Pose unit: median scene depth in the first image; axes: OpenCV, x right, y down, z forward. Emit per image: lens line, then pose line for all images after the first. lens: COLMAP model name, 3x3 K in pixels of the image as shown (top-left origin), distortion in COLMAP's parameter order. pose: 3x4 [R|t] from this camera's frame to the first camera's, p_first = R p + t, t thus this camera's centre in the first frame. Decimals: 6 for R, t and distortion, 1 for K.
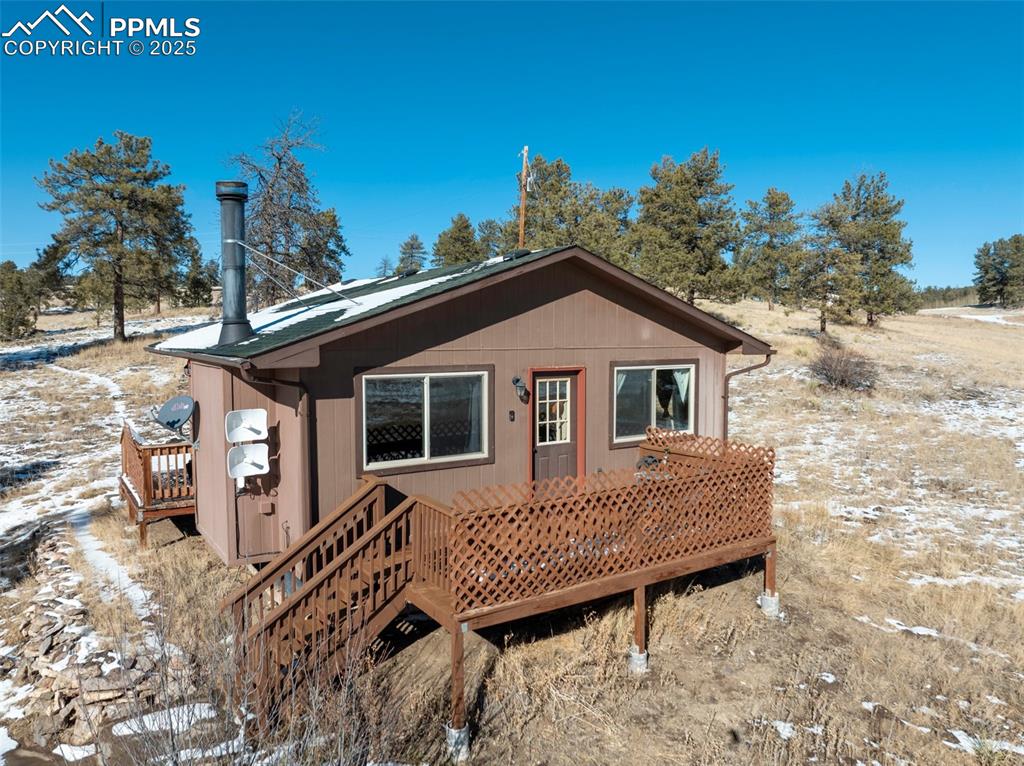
lens RADIAL K [[728.0, 0, 509.3], [0, 728.0, 378.7], [0, 0, 1]] dist [-0.050497, 0.026017]
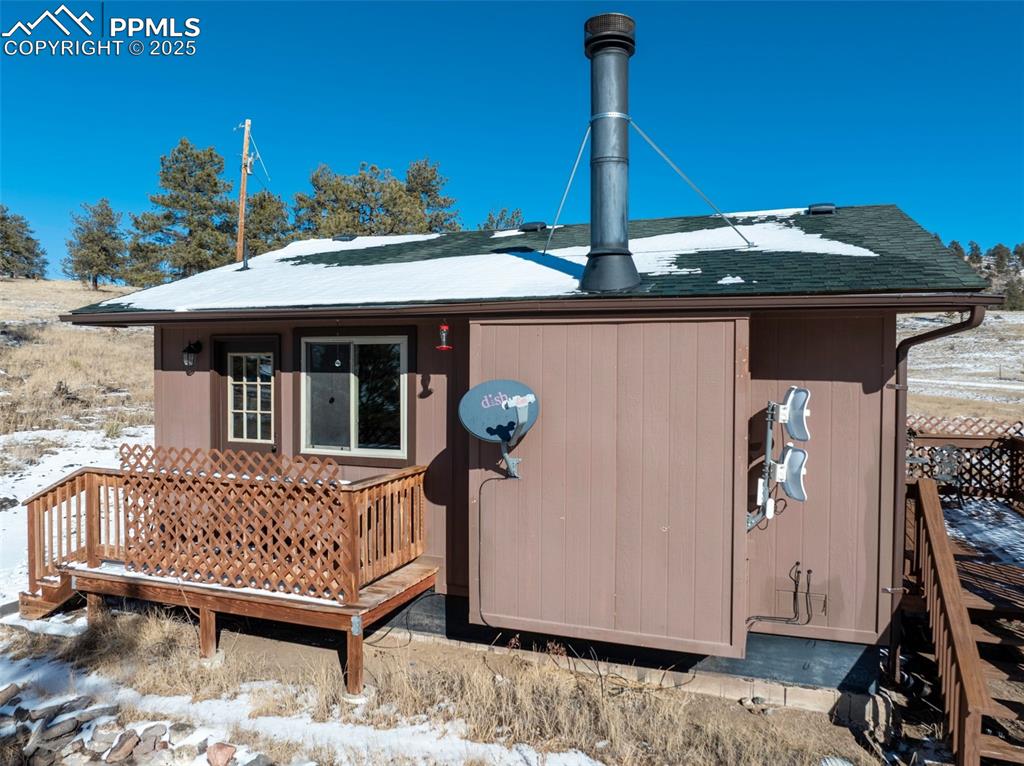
lens RADIAL K [[728.0, 0, 517.6], [0, 728.0, 378.3], [0, 0, 1]] dist [-0.050497, 0.026017]
pose [[0.800809, -0.007411, 0.598873, -0.744698], [0.031340, 0.999072, -0.029545, 0.037394], [-0.598099, 0.042429, 0.800299, 0.530593]]
